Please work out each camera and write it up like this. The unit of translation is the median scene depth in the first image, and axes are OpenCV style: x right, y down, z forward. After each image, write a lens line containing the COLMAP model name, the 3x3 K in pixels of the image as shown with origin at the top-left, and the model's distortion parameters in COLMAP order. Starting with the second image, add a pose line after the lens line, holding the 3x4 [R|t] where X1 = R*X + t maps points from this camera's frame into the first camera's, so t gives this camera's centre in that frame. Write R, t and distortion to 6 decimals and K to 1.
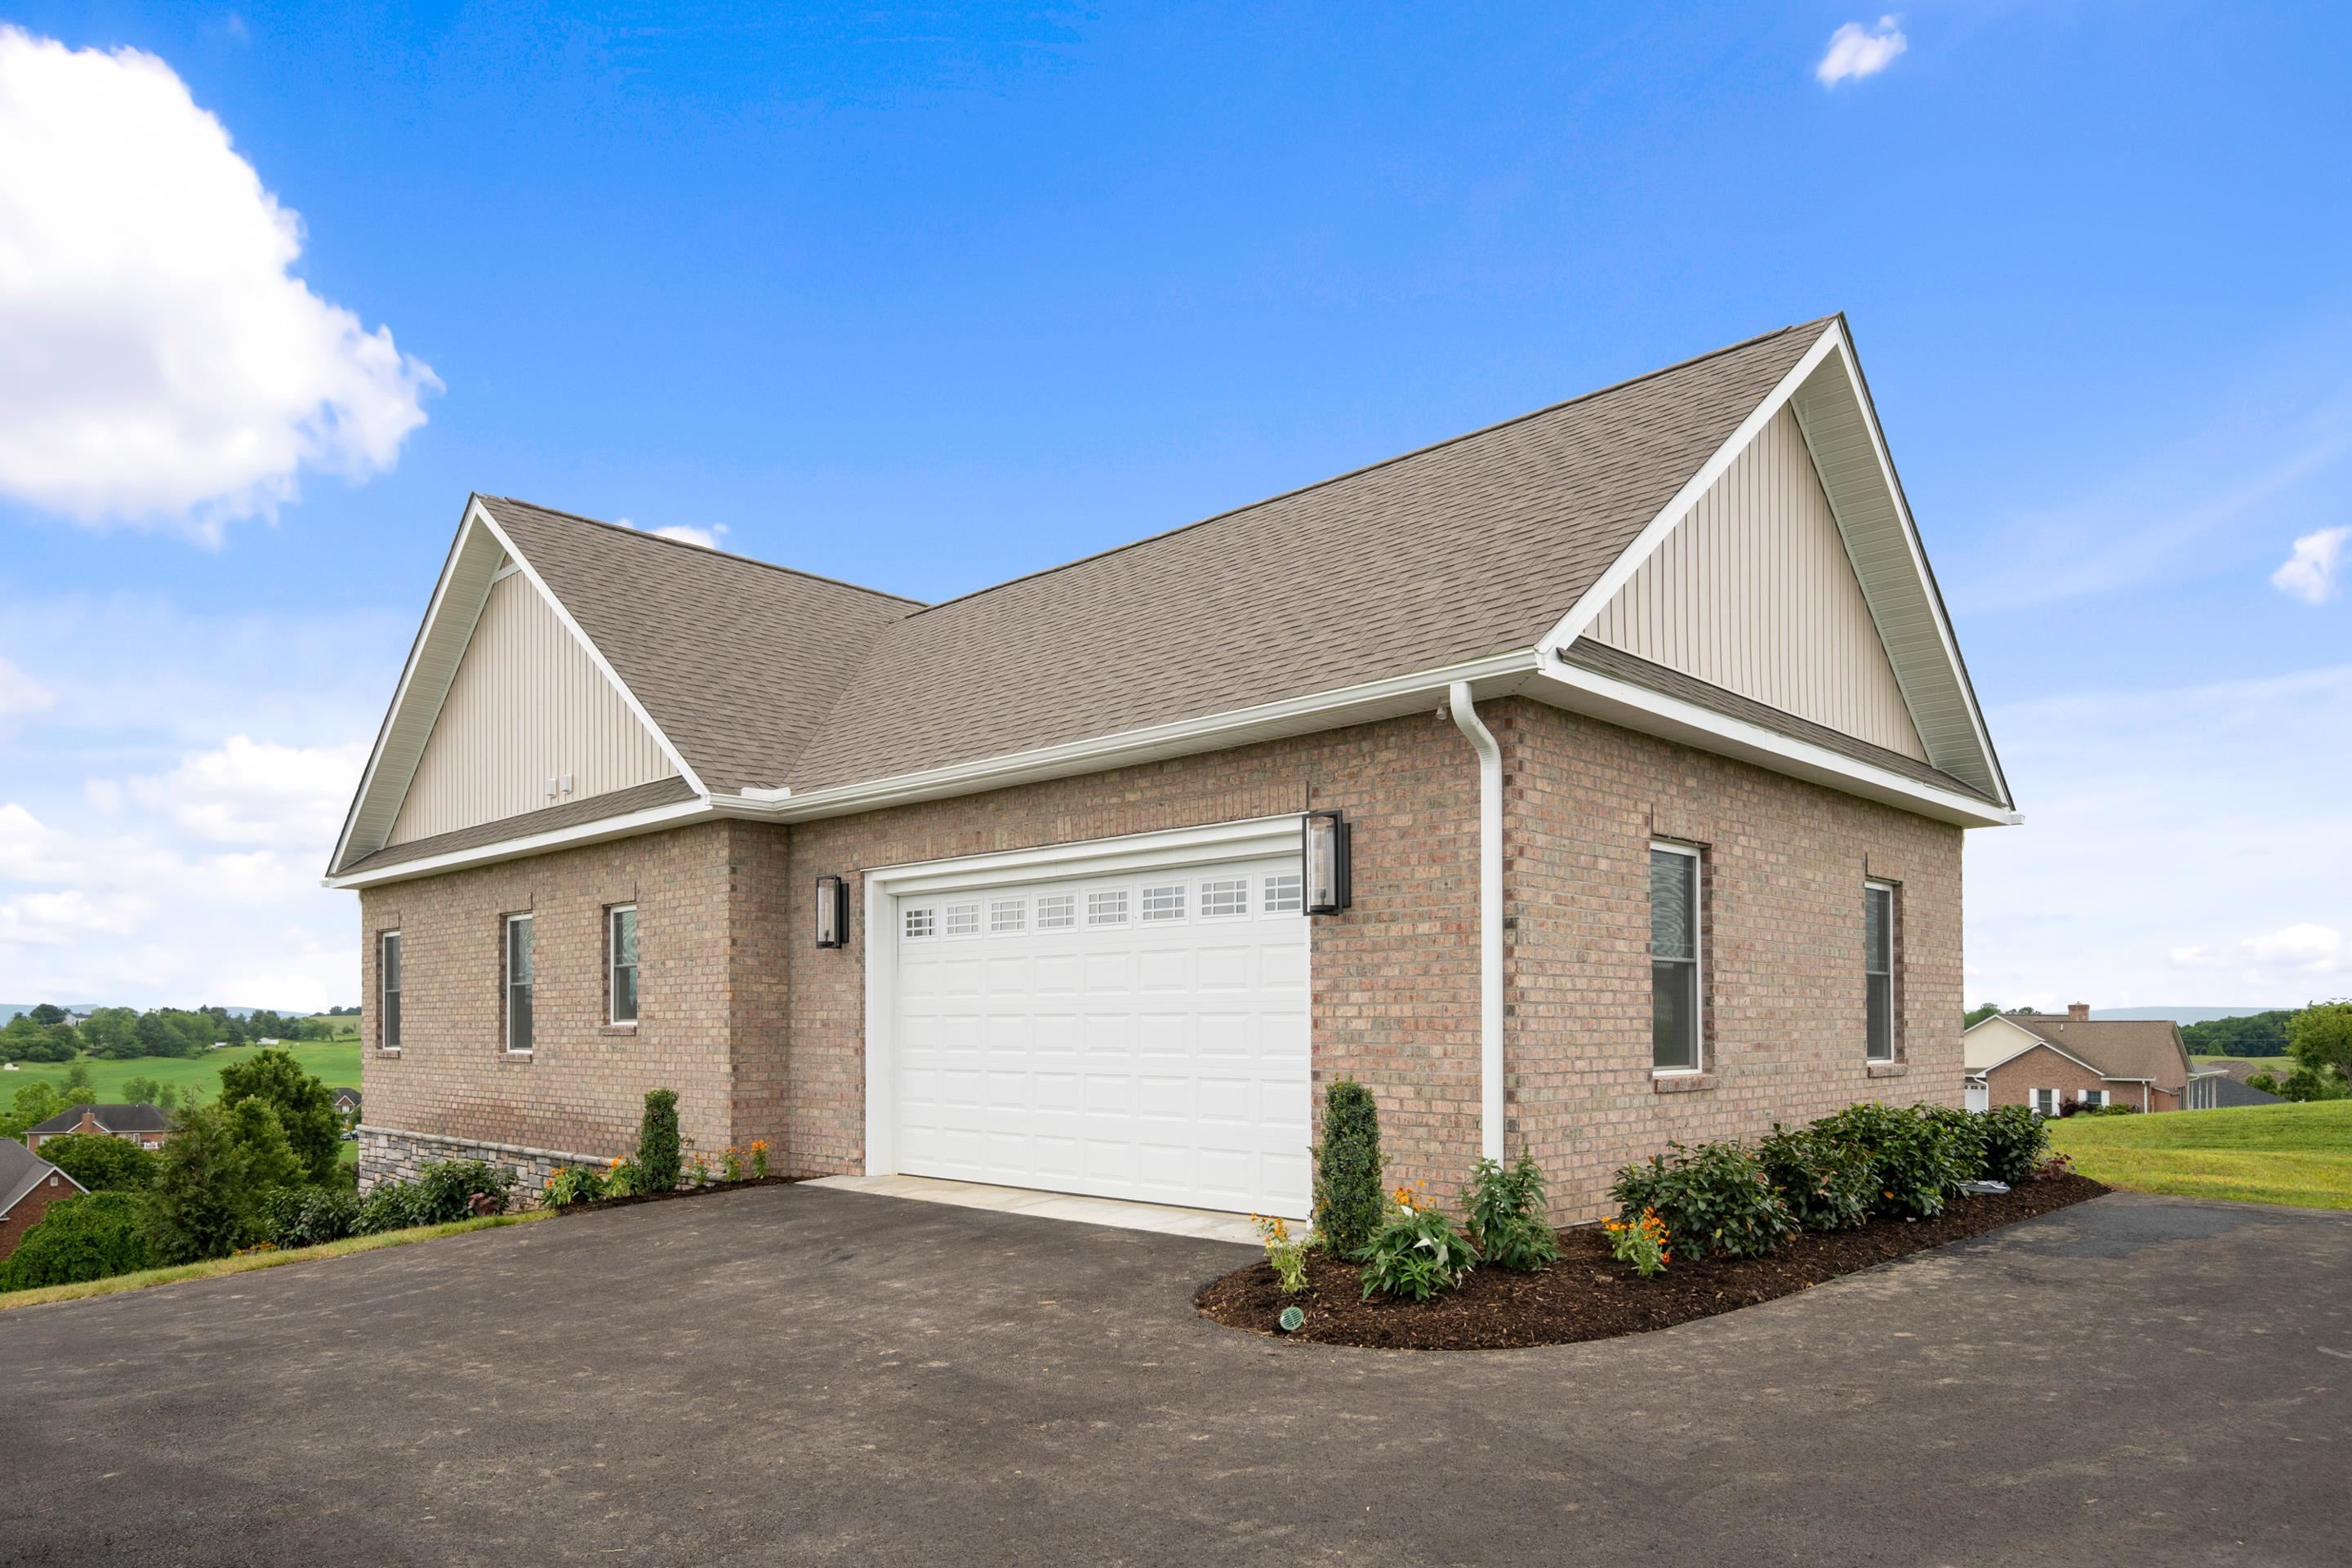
lens RADIAL K [[1396.8, 0, 1168.4], [0, 1396.8, 779.9], [0, 0, 1]] dist [-0.005520, -0.003696]
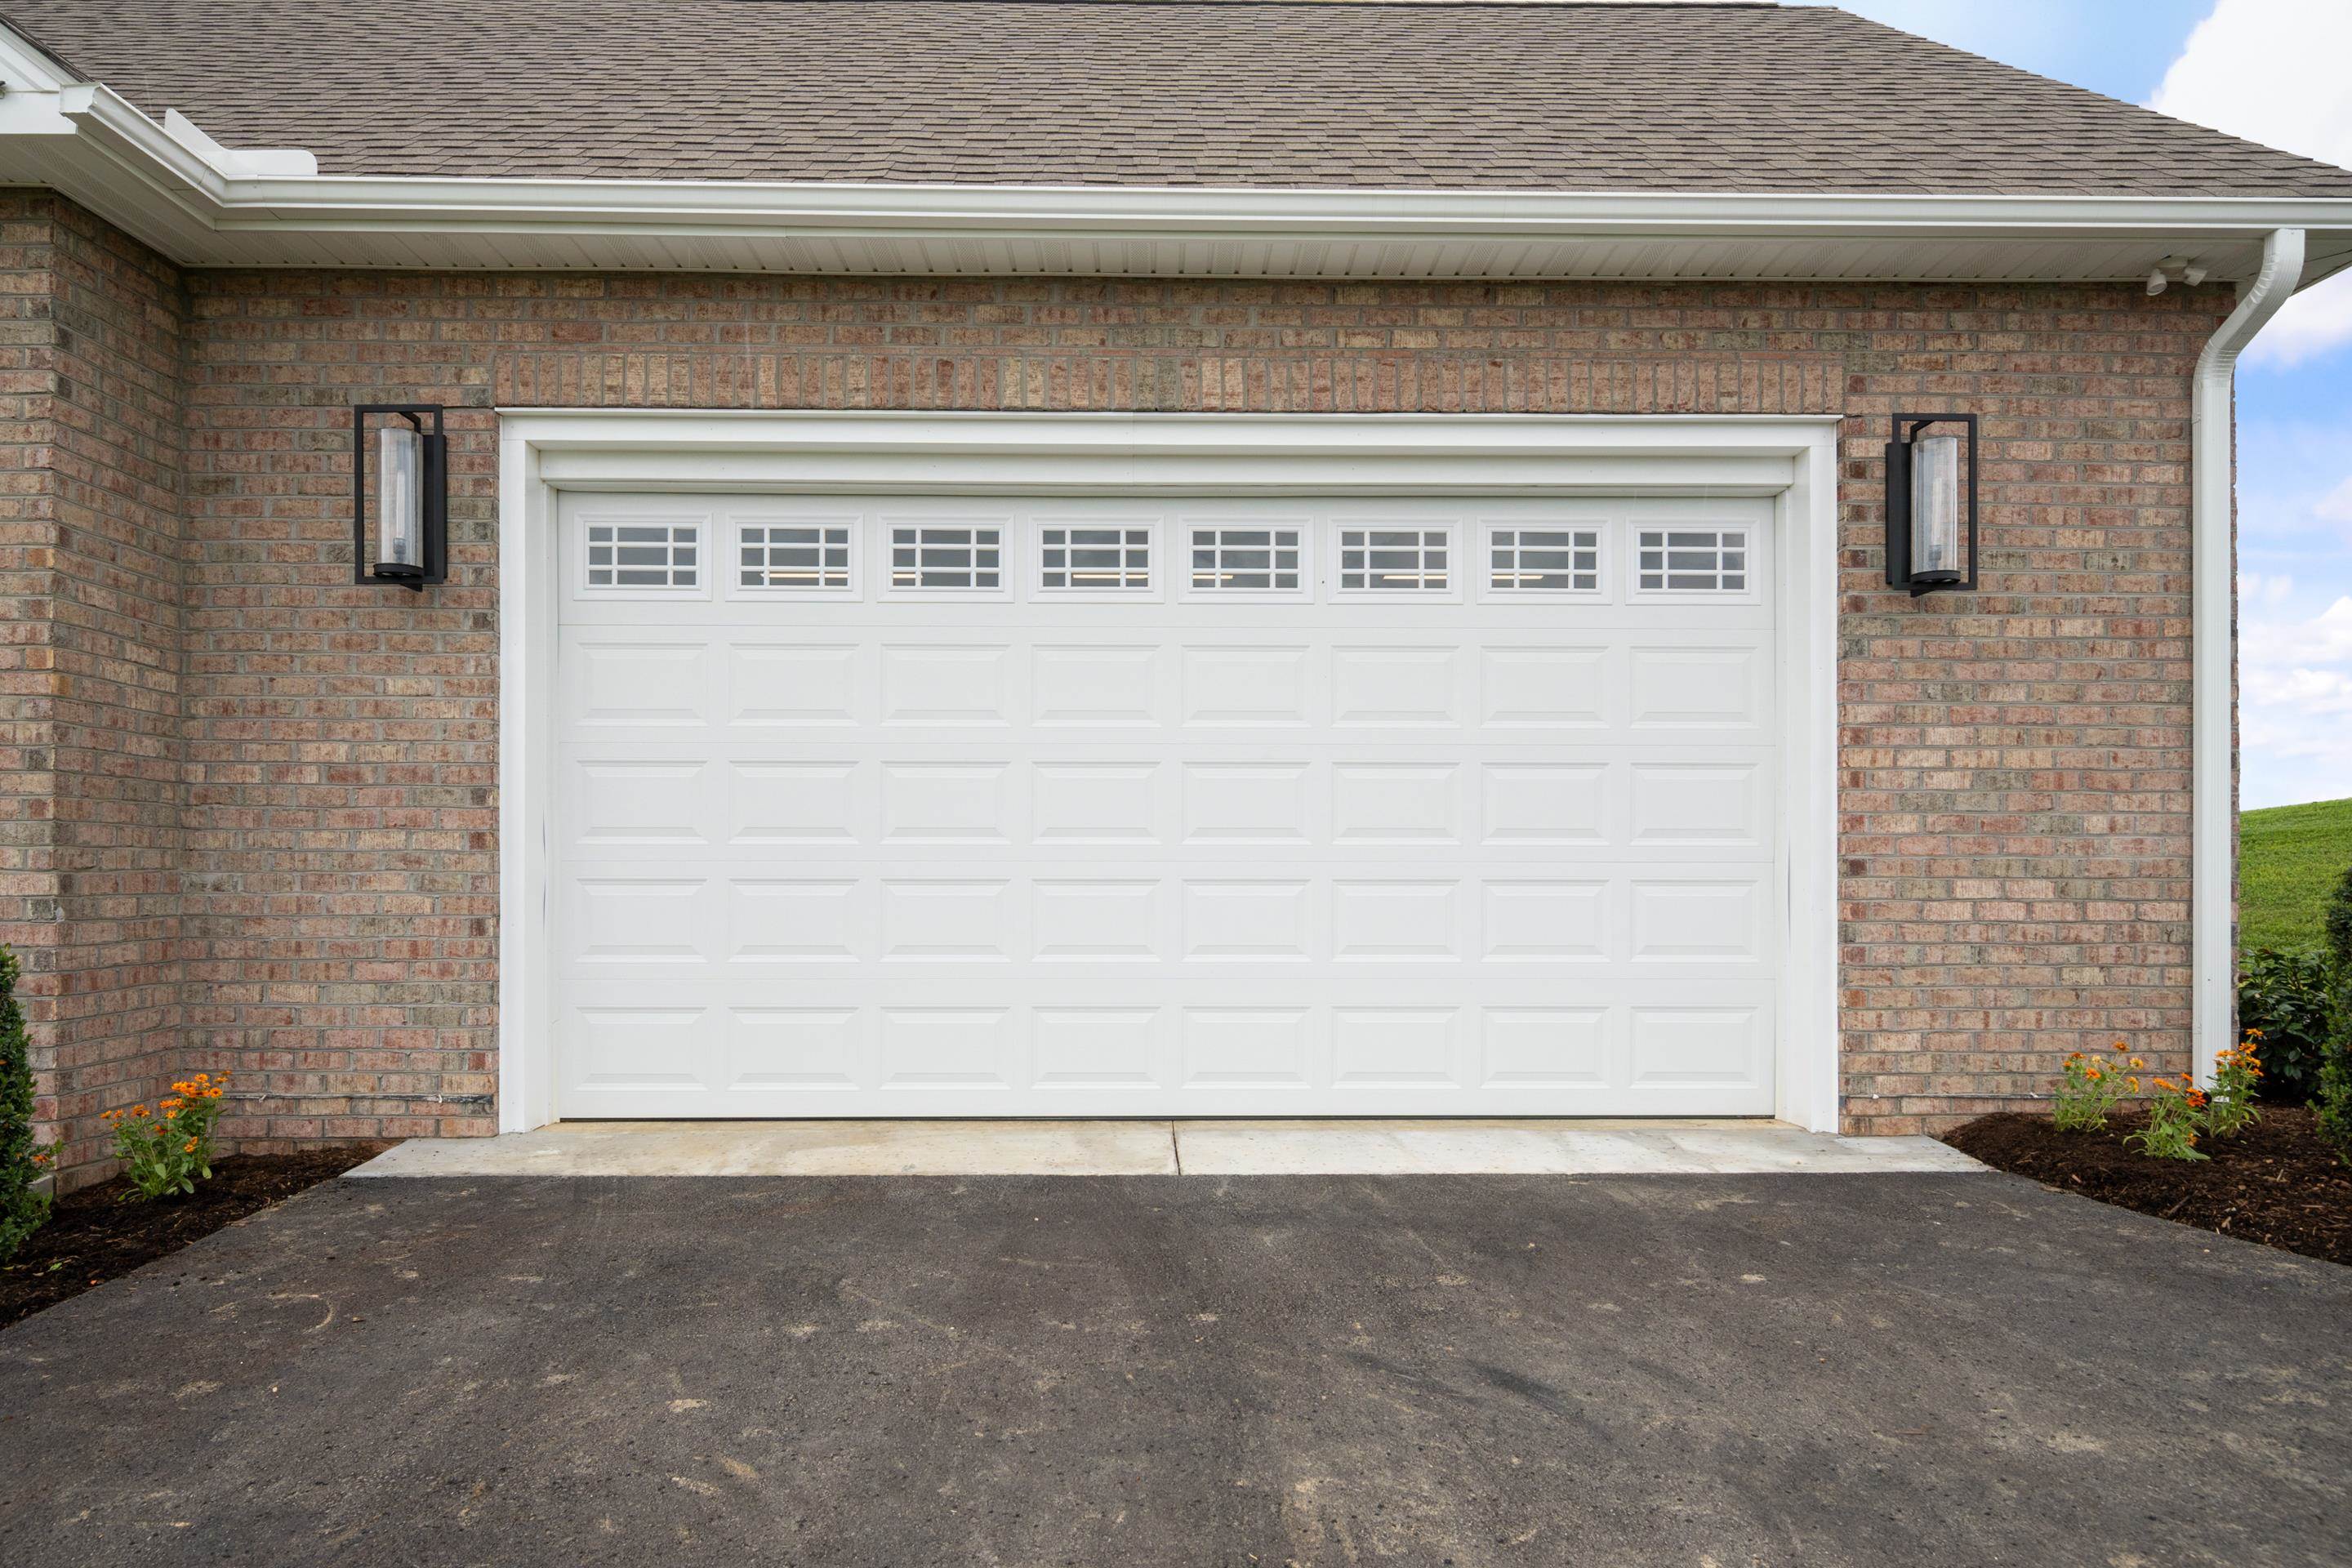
lens RADIAL K [[1441.7, 0, 1175.7], [0, 1441.7, 729.4], [0, 0, 1]] dist [-0.003610, -0.002906]
pose [[0.721193, 0.067789, 0.689409, -0.510736], [-0.122045, 0.992067, 0.030122, 0.170835], [-0.681899, -0.105863, 0.723745, 0.763868]]
